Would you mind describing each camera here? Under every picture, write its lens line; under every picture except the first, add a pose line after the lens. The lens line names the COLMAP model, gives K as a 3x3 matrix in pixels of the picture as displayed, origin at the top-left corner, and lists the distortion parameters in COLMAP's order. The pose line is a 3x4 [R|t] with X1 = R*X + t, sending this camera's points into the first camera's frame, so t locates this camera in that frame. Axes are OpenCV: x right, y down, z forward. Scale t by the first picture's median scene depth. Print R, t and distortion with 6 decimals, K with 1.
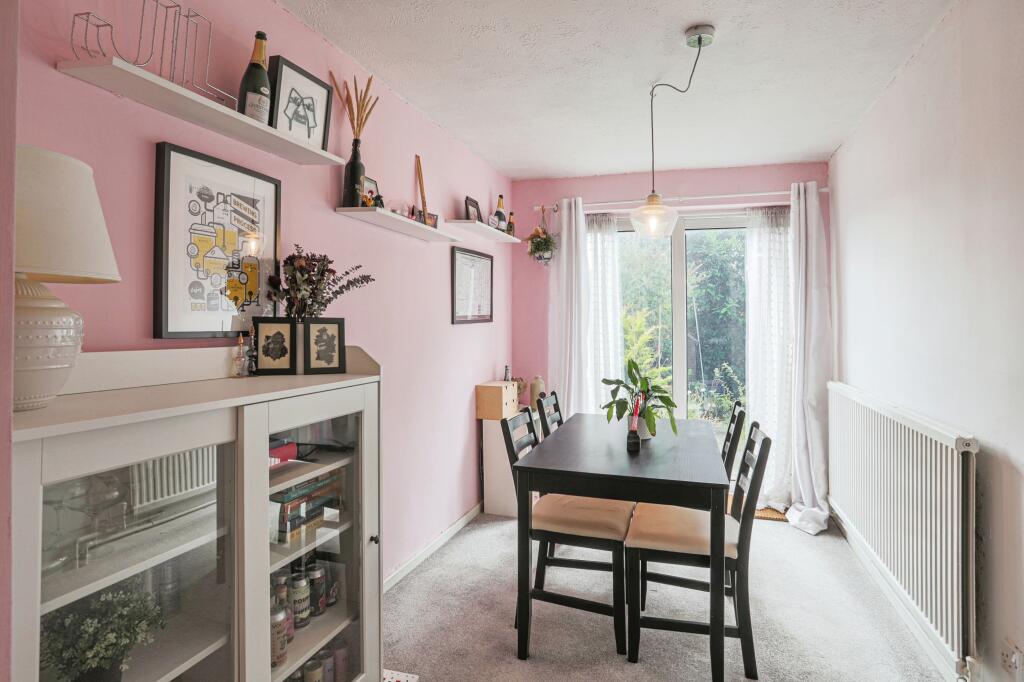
lens RADIAL K [[551.8, 0, 513.4], [0, 551.8, 333.9], [0, 0, 1]] dist [-0.024493, 0.000470]
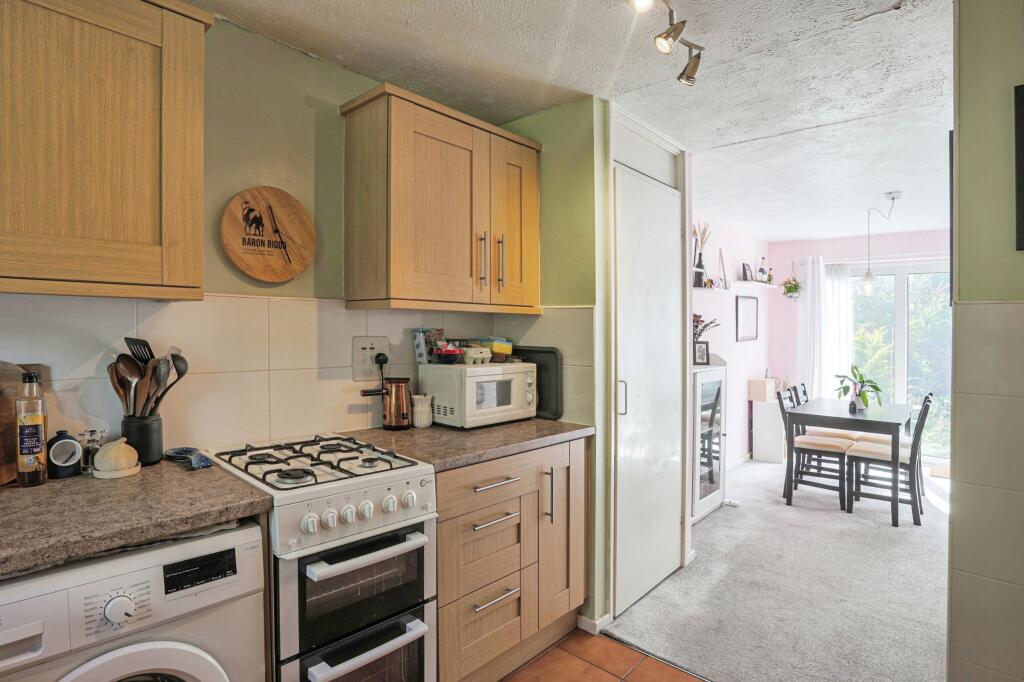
lens RADIAL K [[551.8, 0, 513.4], [0, 551.8, 333.9], [0, 0, 1]] dist [-0.024493, 0.000470]
pose [[0.925359, 0.008521, -0.378997, -0.137455], [-0.014695, 0.999802, -0.013402, -0.012667], [0.378808, 0.017971, 0.925301, -1.077926]]
